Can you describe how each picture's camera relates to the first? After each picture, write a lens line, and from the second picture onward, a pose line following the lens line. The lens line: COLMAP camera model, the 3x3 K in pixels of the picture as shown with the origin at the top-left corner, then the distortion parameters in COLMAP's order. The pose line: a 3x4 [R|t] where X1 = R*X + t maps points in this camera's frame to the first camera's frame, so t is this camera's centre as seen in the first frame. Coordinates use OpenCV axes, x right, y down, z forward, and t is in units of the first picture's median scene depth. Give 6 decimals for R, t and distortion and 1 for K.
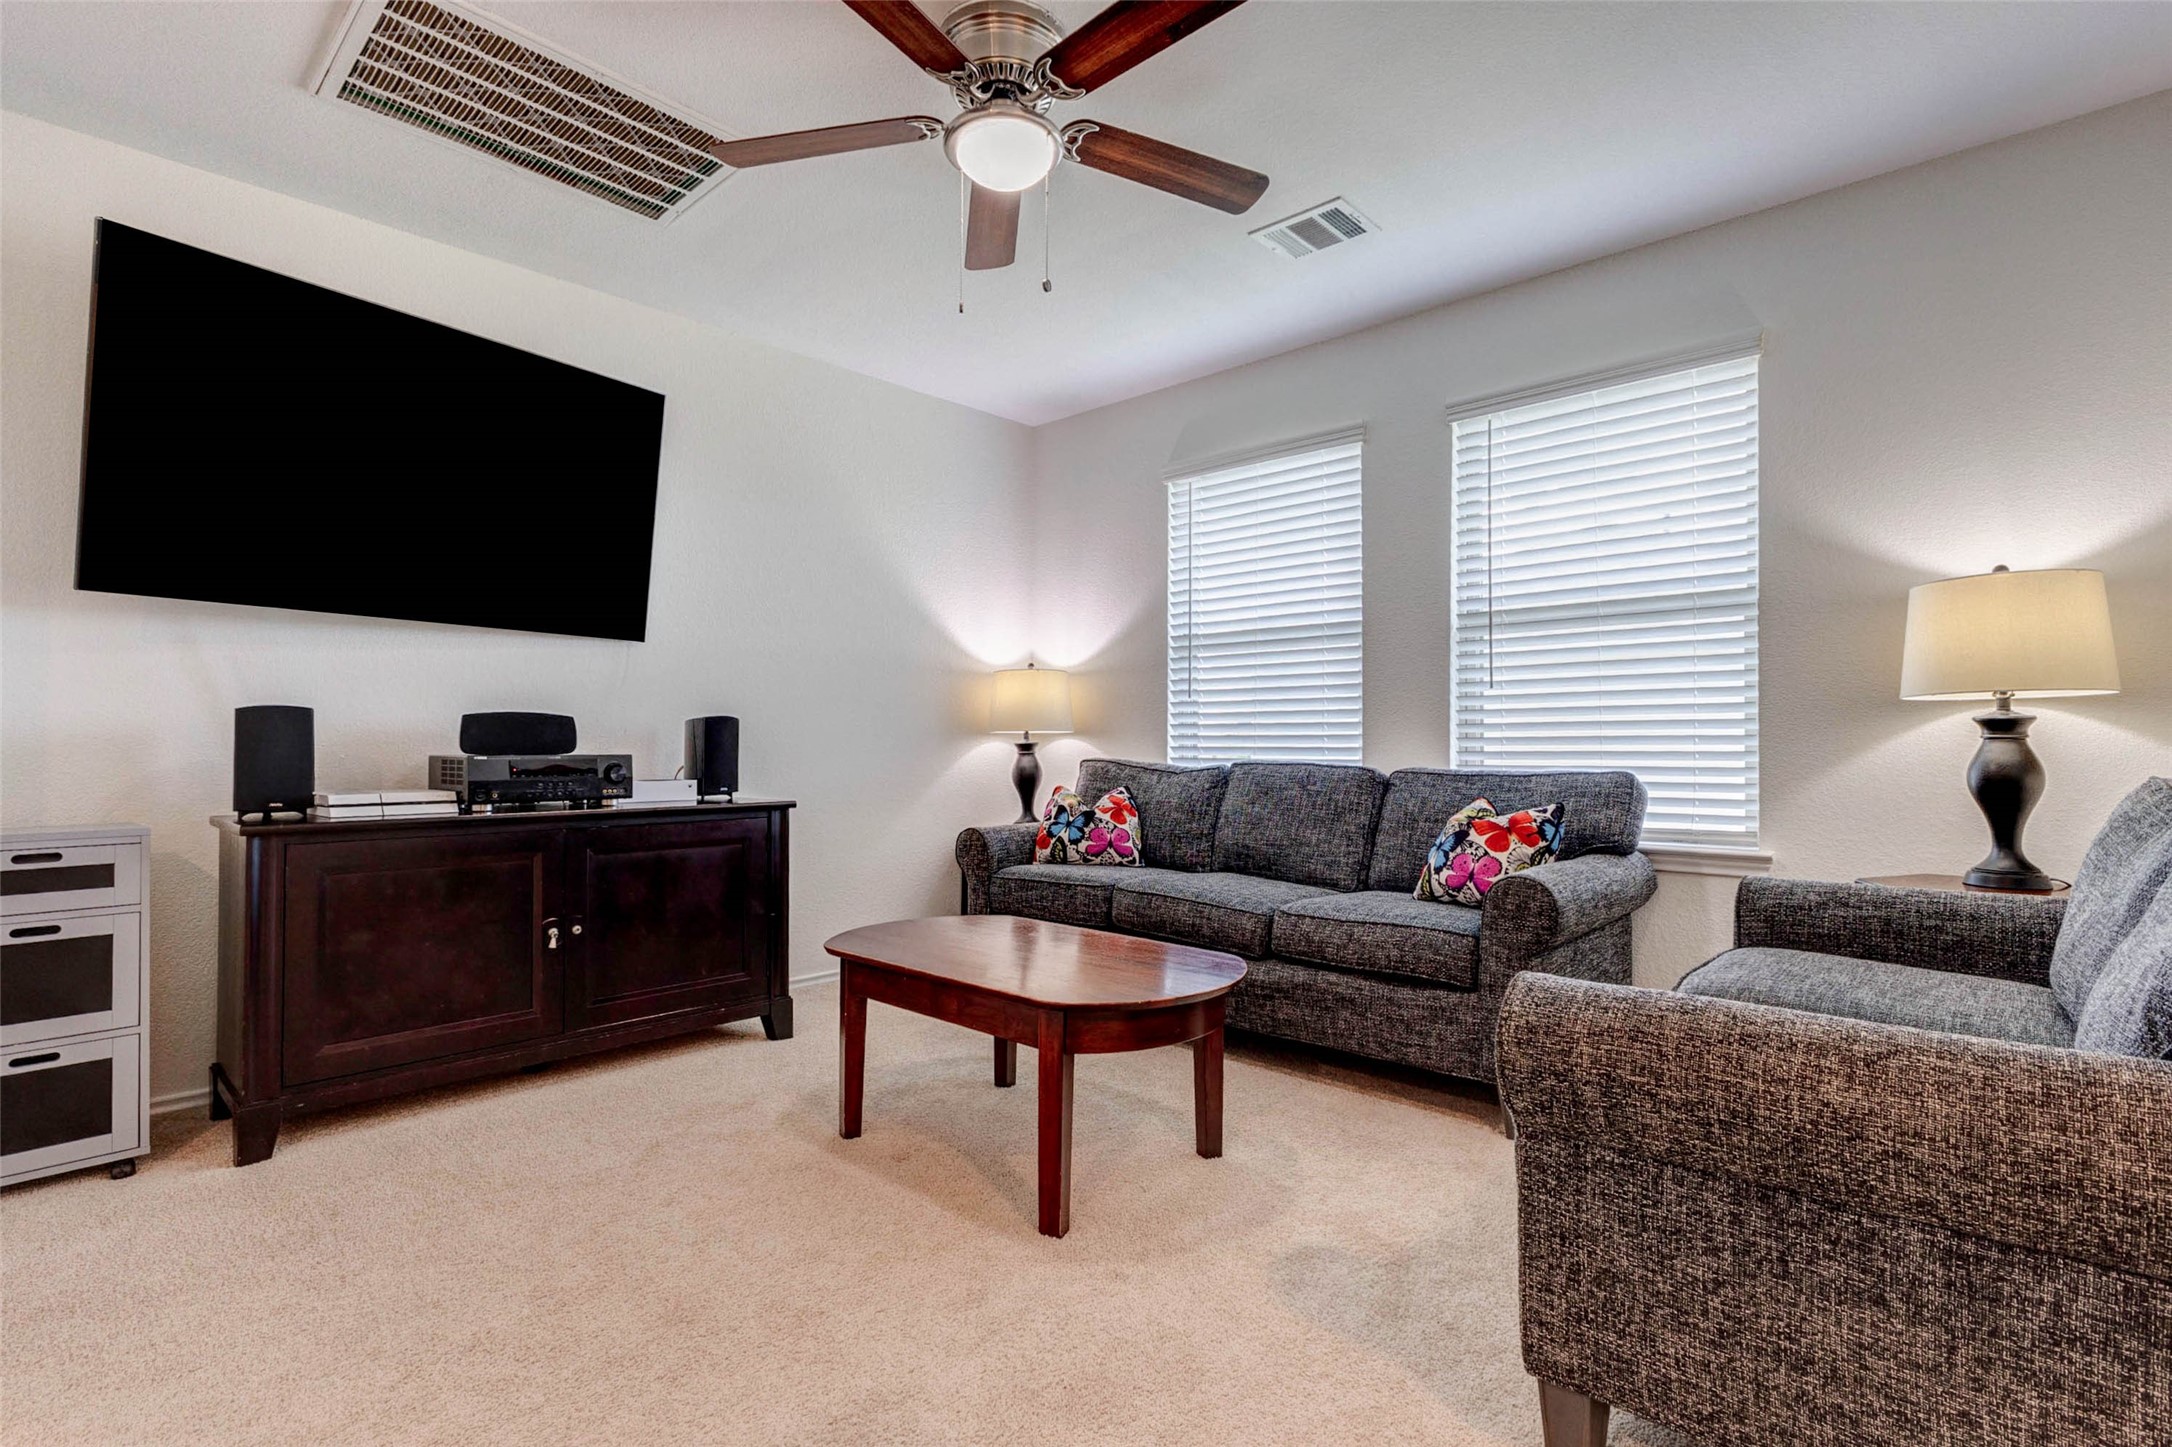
lens RADIAL K [[1001.9, 0, 1086.5], [0, 1001.9, 735.1], [0, 0, 1]] dist [-0.006524, -0.000099]
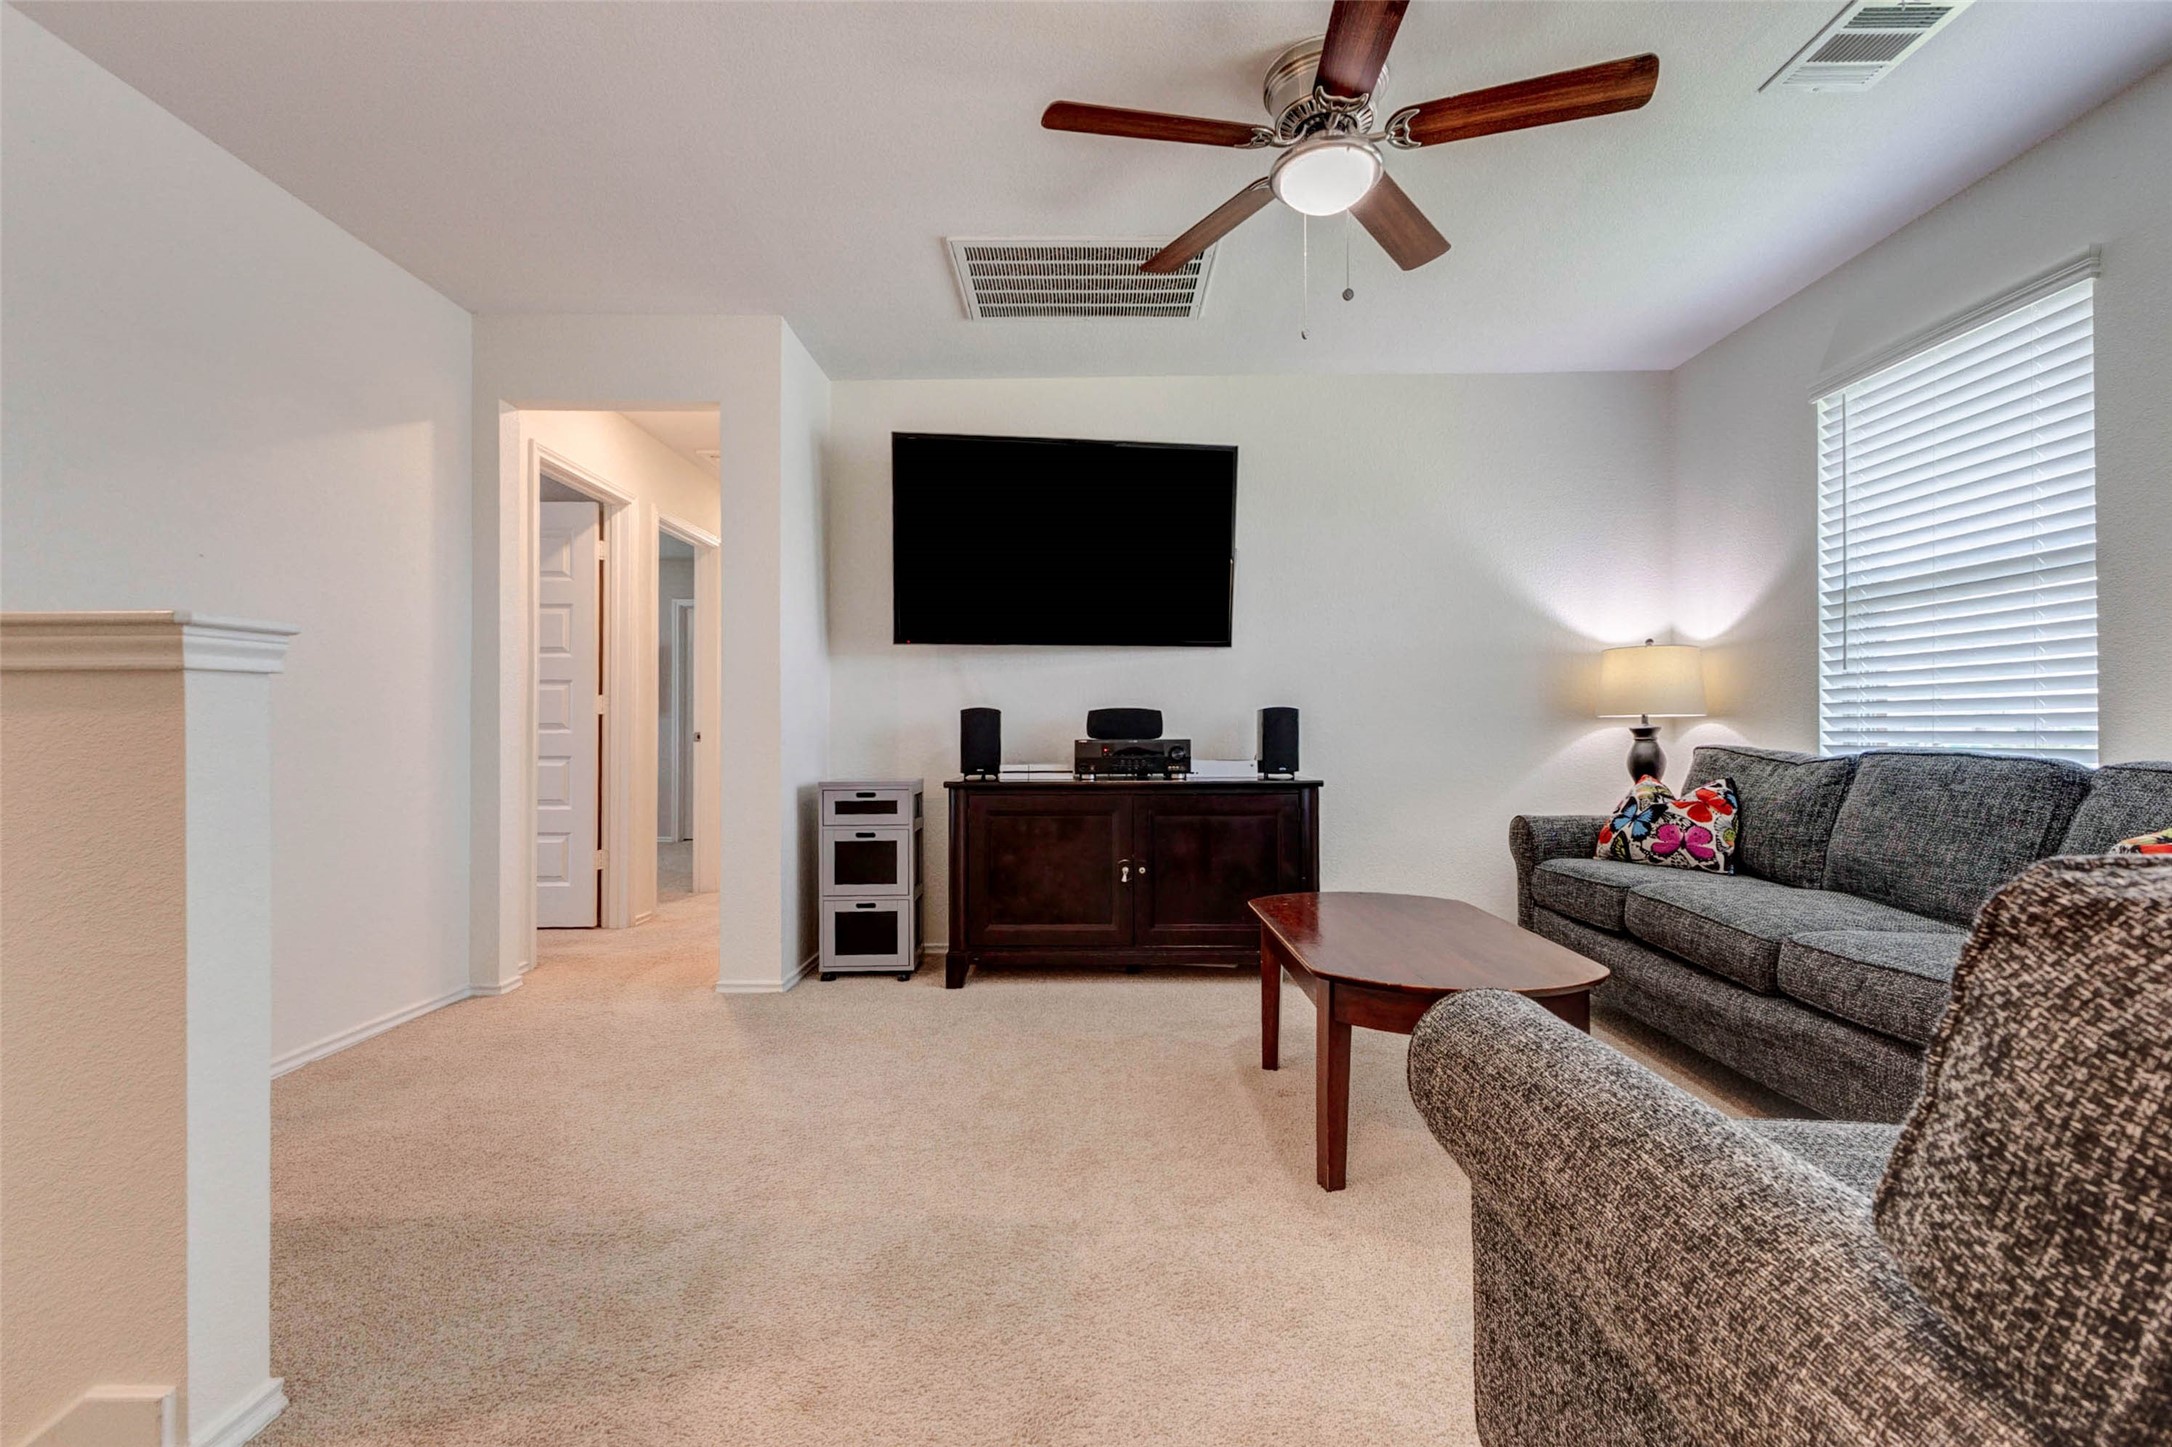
lens RADIAL K [[961.5, 0, 1102.0], [0, 961.5, 728.0], [0, 0, 1]] dist [0.003636, 0.000472]
pose [[0.679374, -0.006693, -0.733762, 0.338353], [0.011156, 0.999937, 0.001207, 0.002166], [0.733707, -0.009006, 0.679406, 0.076386]]
